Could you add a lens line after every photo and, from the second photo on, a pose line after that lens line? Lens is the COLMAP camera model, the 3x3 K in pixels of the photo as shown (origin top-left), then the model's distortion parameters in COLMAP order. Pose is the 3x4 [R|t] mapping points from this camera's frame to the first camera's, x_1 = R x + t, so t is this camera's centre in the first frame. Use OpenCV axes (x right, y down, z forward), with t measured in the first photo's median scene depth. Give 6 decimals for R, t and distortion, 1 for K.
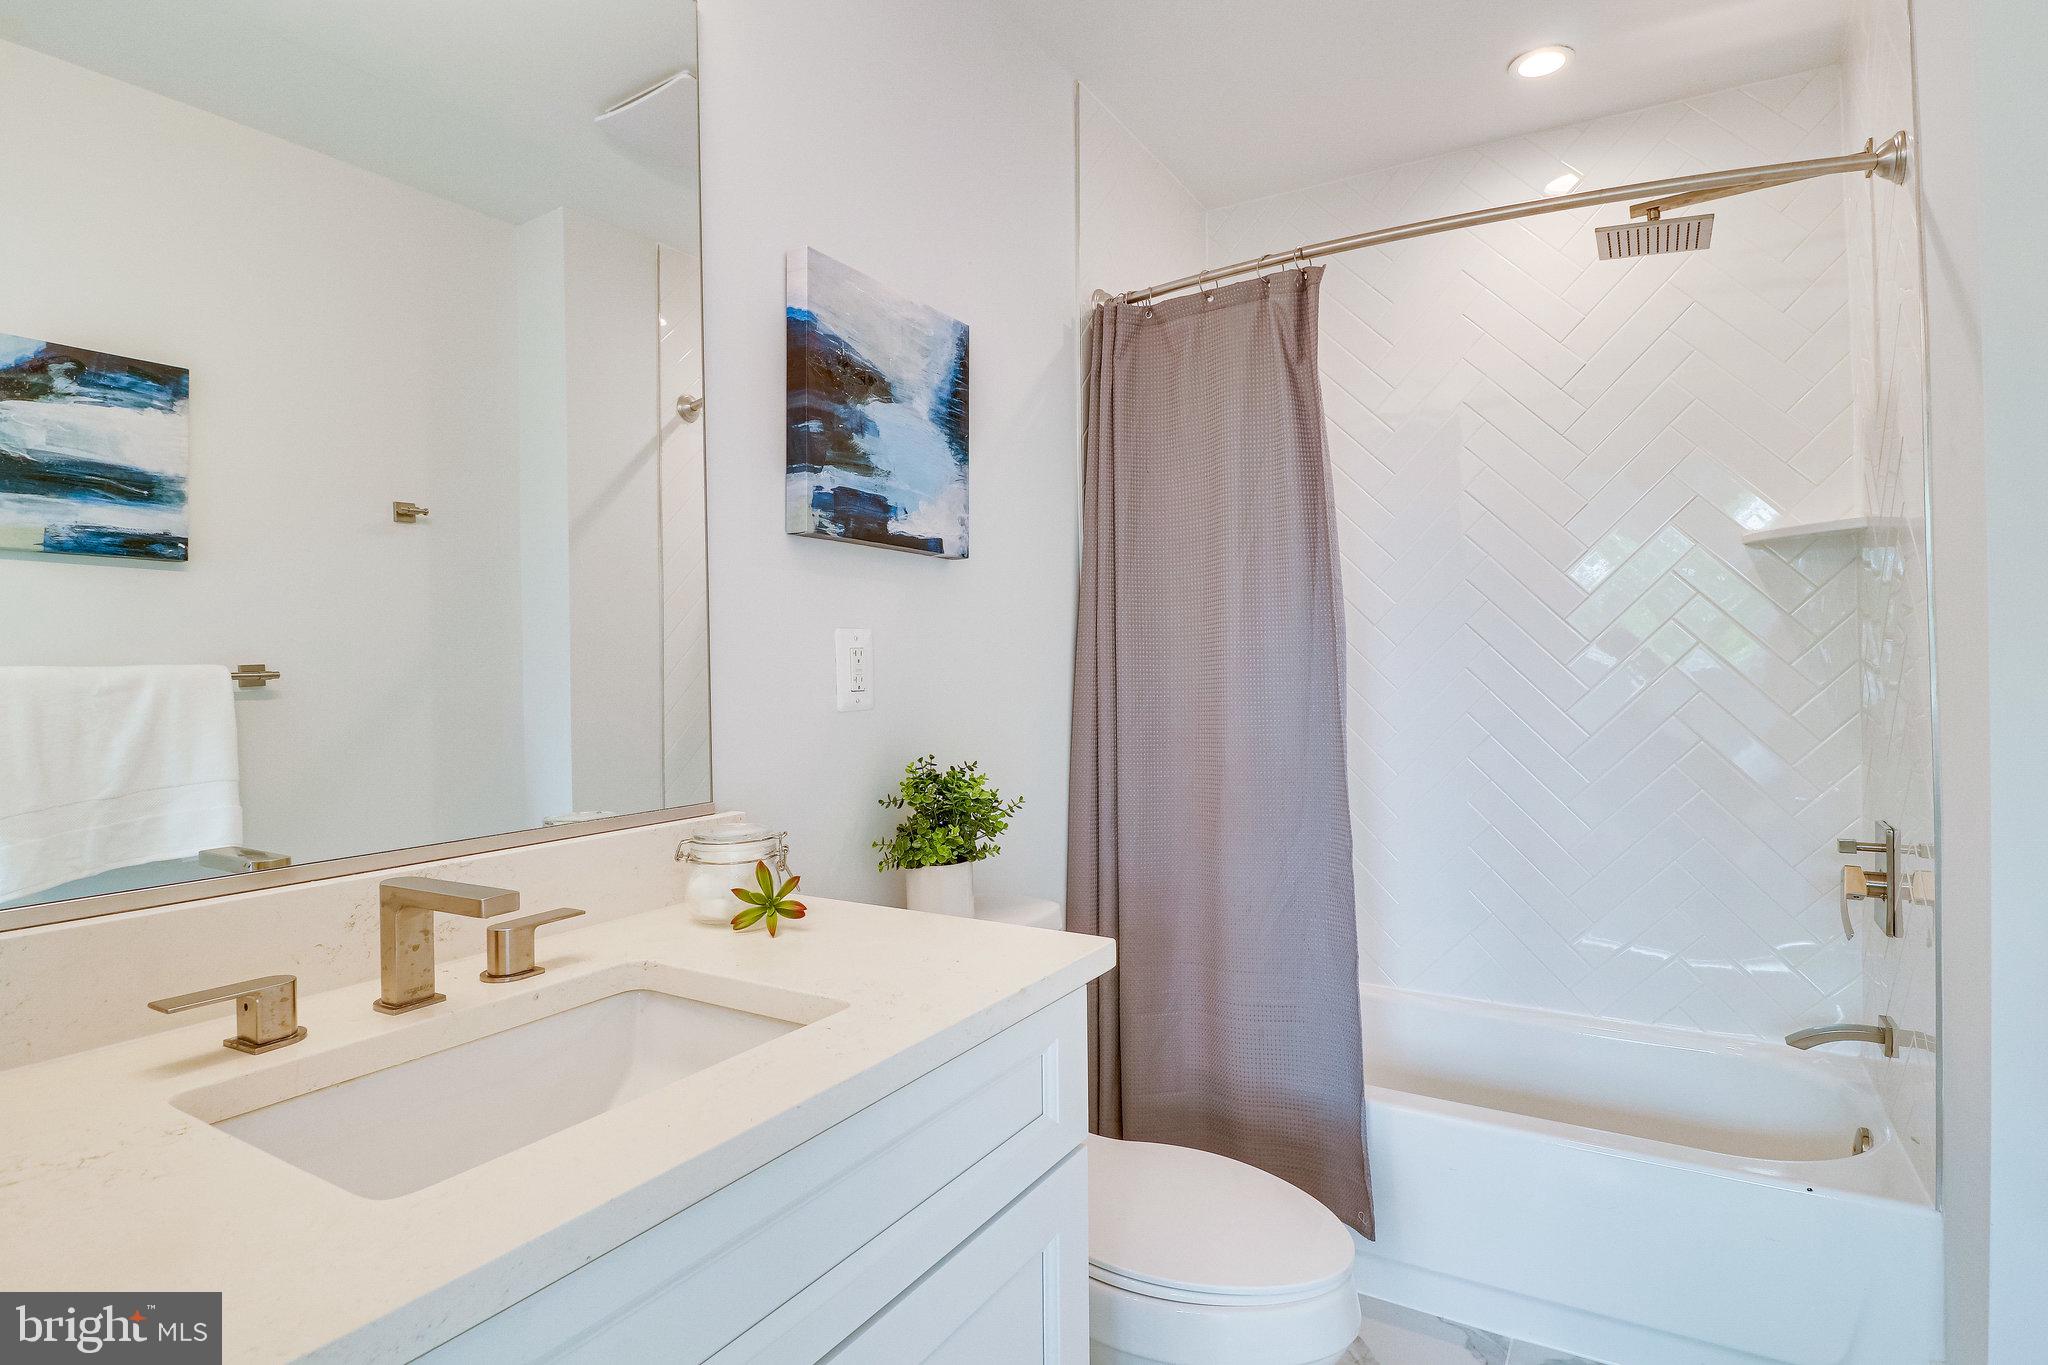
lens RADIAL K [[1021.0, 0, 1026.1], [0, 1021.0, 666.0], [0, 0, 1]] dist [-0.000649, -0.000078]
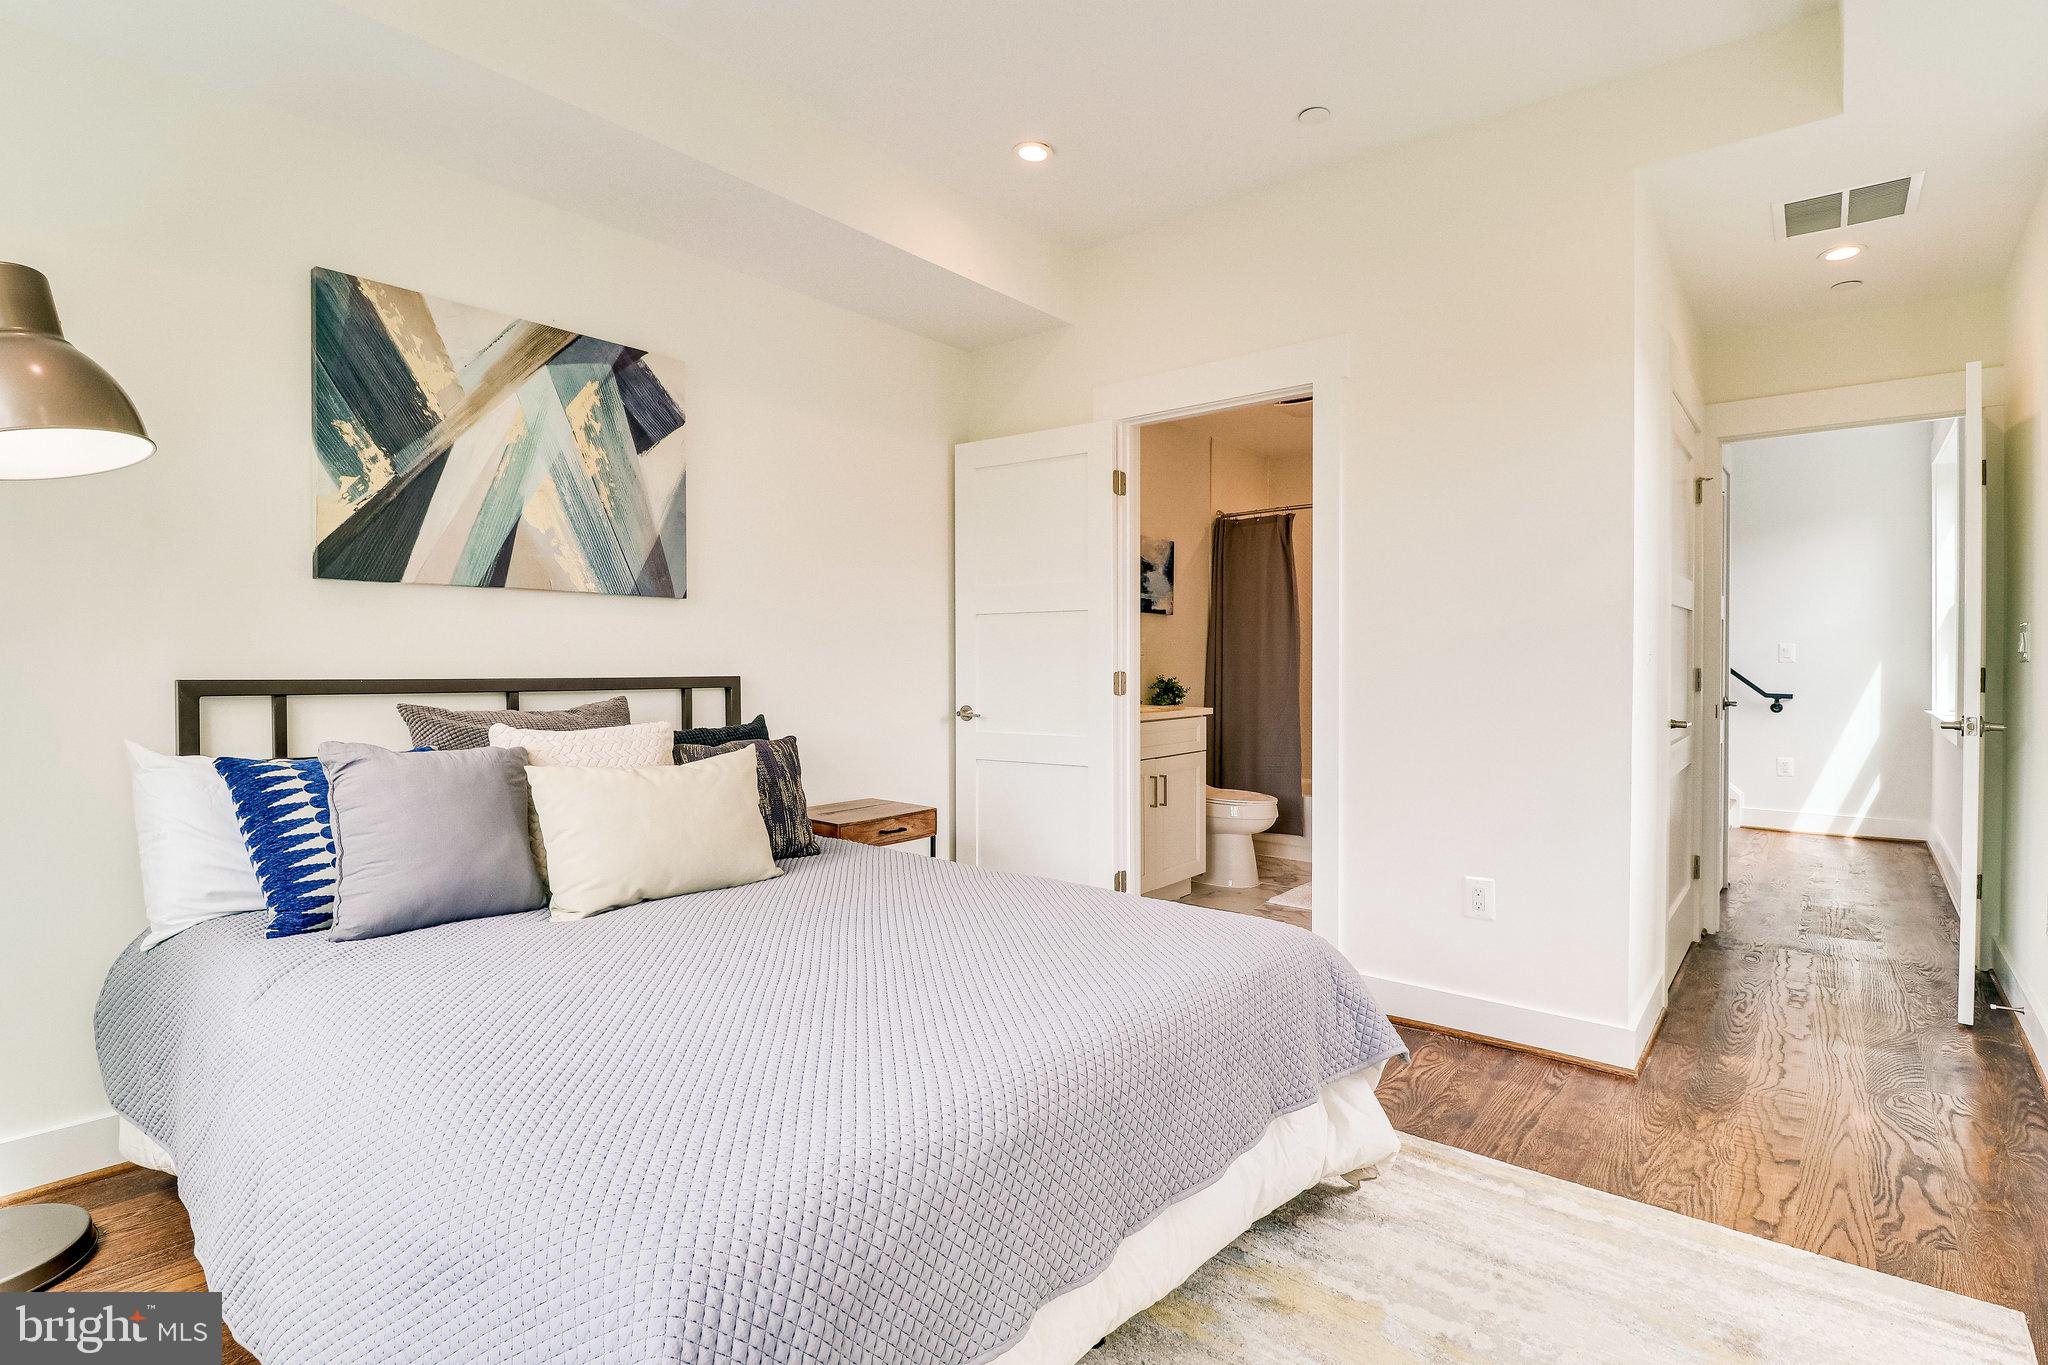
lens RADIAL K [[1021.0, 0, 1026.1], [0, 1021.0, 666.0], [0, 0, 1]] dist [-0.000649, -0.000078]
pose [[0.990452, 0.011303, -0.137393, -0.074261], [-0.012078, 0.999916, -0.004801, 0.077895], [0.137327, 0.006415, 0.990505, -2.313613]]
